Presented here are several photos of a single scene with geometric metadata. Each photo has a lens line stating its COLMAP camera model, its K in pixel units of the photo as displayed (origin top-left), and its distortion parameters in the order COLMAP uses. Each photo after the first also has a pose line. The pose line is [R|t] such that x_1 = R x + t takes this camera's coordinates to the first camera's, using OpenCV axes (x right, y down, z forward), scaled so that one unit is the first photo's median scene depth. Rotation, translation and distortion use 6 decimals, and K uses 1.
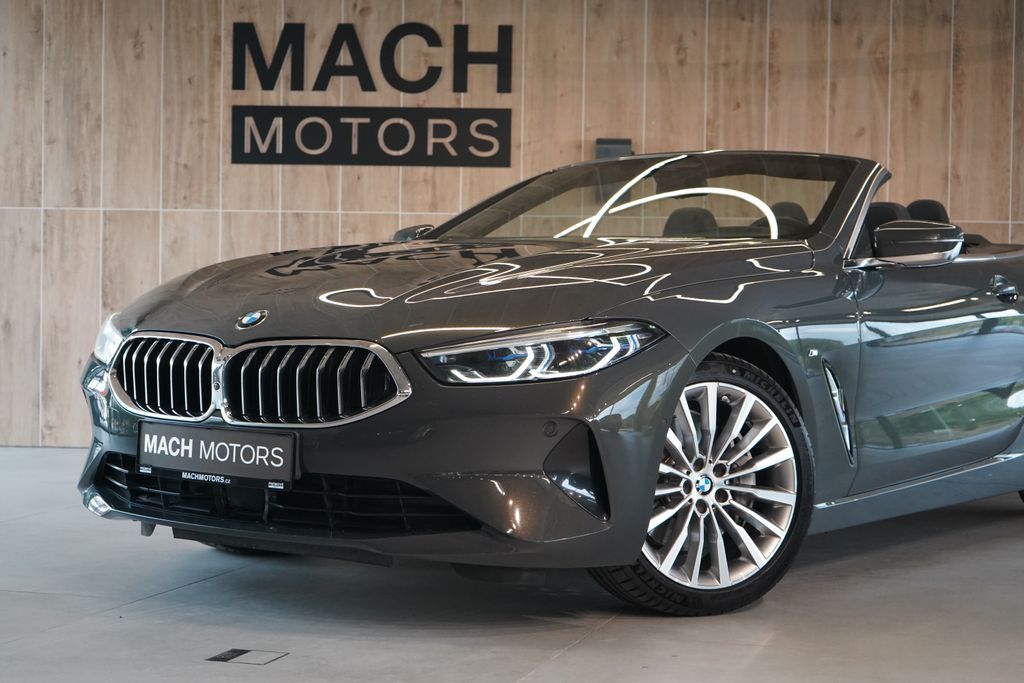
lens RADIAL K [[1797.9, 0, 504.7], [0, 1797.9, 322.9], [0, 0, 1]] dist [-0.005136, 0.000000]
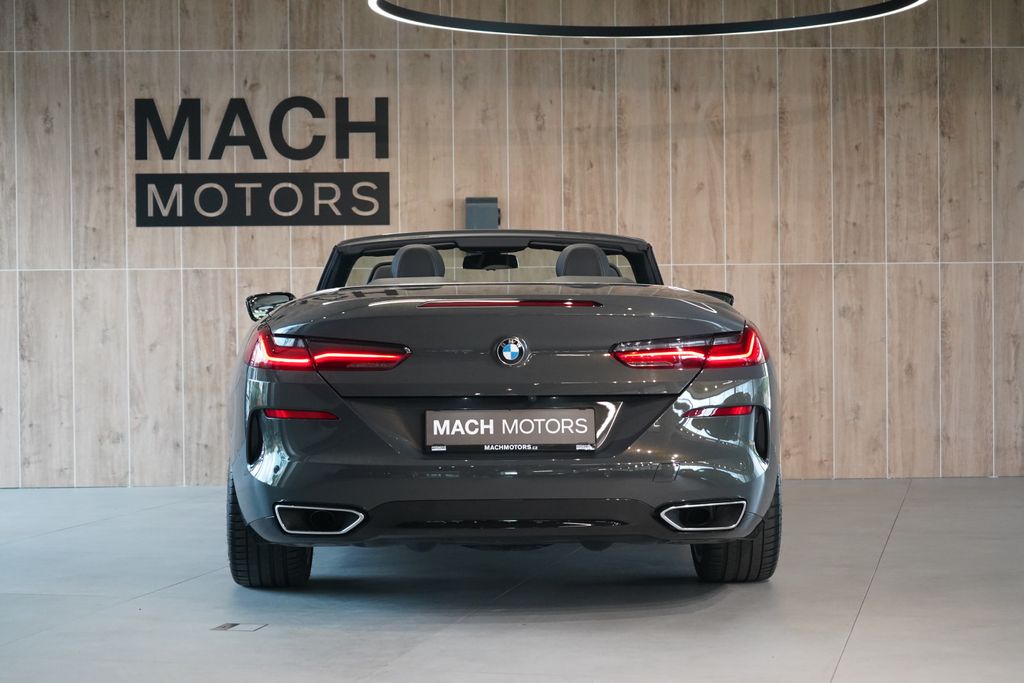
lens RADIAL K [[2112.0, 0, 514.0], [0, 2112.0, 343.6], [0, 0, 1]] dist [-0.012427, 0.000000]
pose [[0.997311, -0.025455, 0.068718, -0.011679], [0.025943, 0.999644, -0.006230, -0.002651], [-0.068535, 0.007996, 0.997617, -0.309643]]
